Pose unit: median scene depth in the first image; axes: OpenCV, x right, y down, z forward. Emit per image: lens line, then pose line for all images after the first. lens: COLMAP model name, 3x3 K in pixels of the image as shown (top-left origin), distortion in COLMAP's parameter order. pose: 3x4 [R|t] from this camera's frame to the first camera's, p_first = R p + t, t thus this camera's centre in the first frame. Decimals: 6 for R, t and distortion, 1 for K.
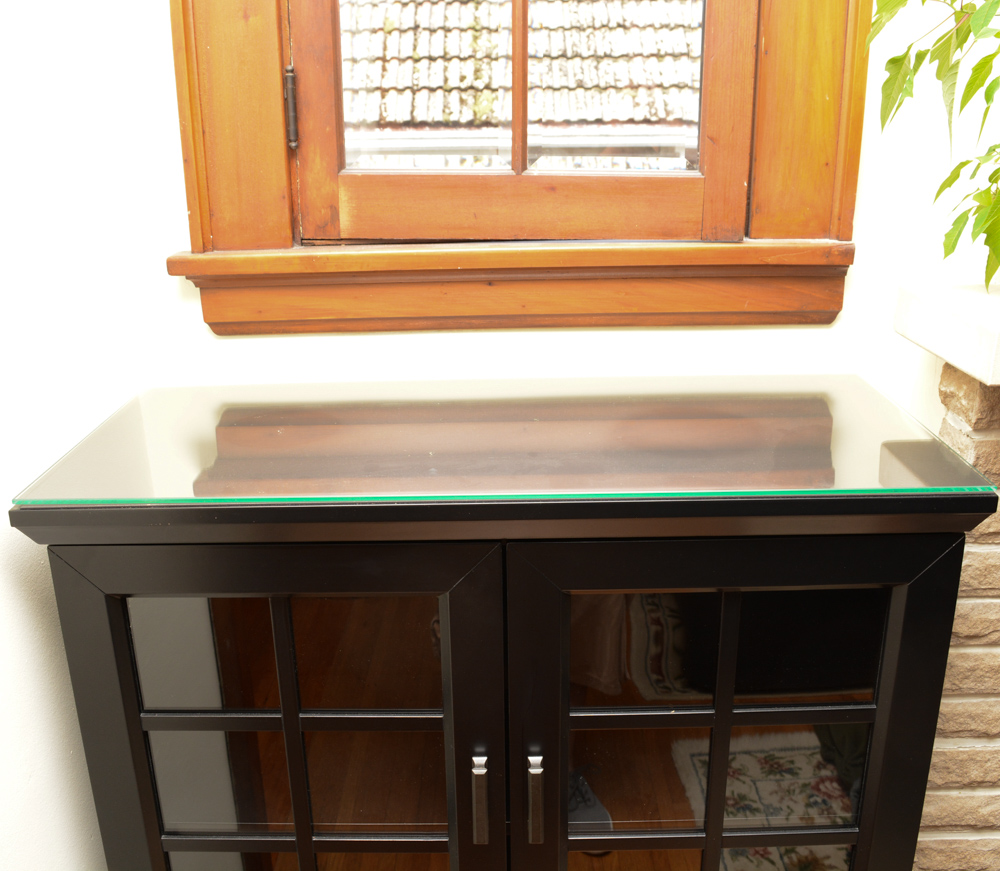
lens RADIAL K [[967.2, 0, 500.0], [0, 967.2, 435.5], [0, 0, 1]] dist [-0.120932, 0.127102]
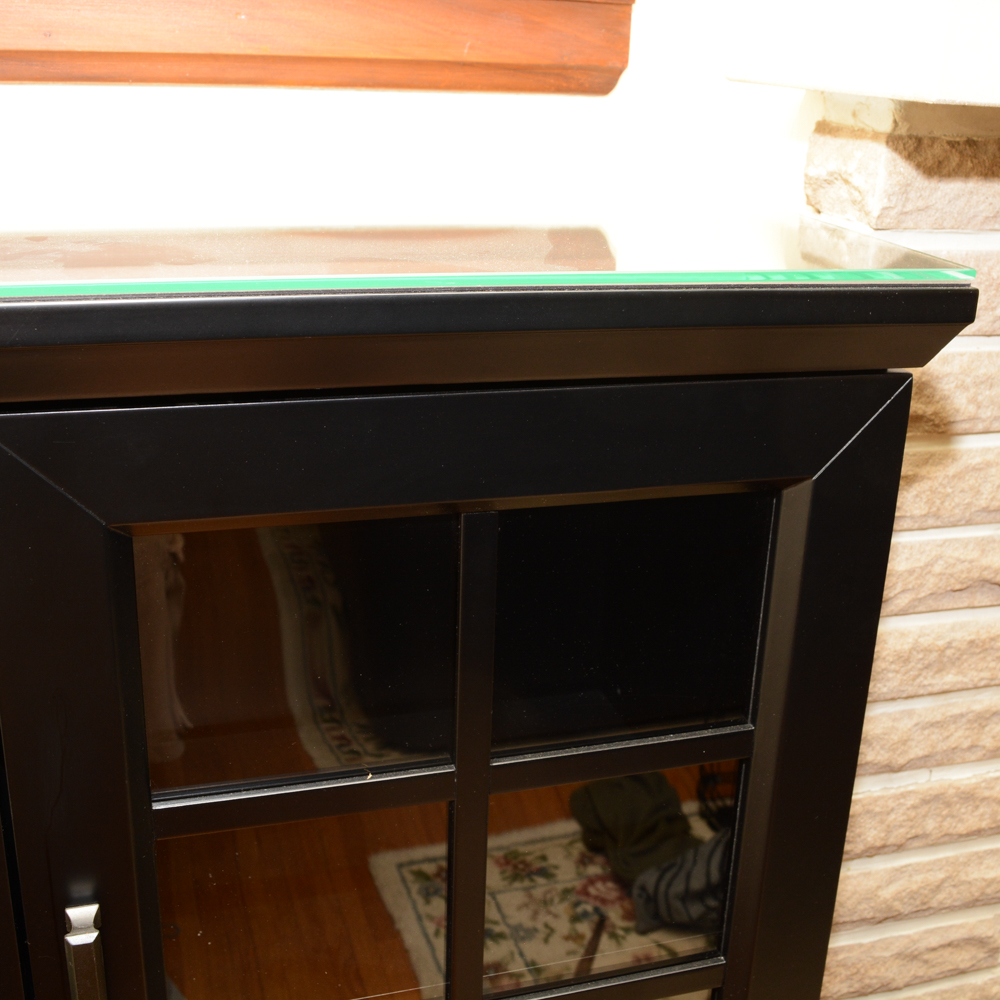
lens RADIAL K [[1222.7, 0, 500.0], [0, 1222.7, 500.0], [0, 0, 1]] dist [-0.020124, -0.074295]
pose [[0.954402, -0.047745, 0.294682, 0.053464], [0.040695, 0.998721, 0.030011, 0.105018], [-0.295738, -0.016651, 0.955124, 0.309072]]
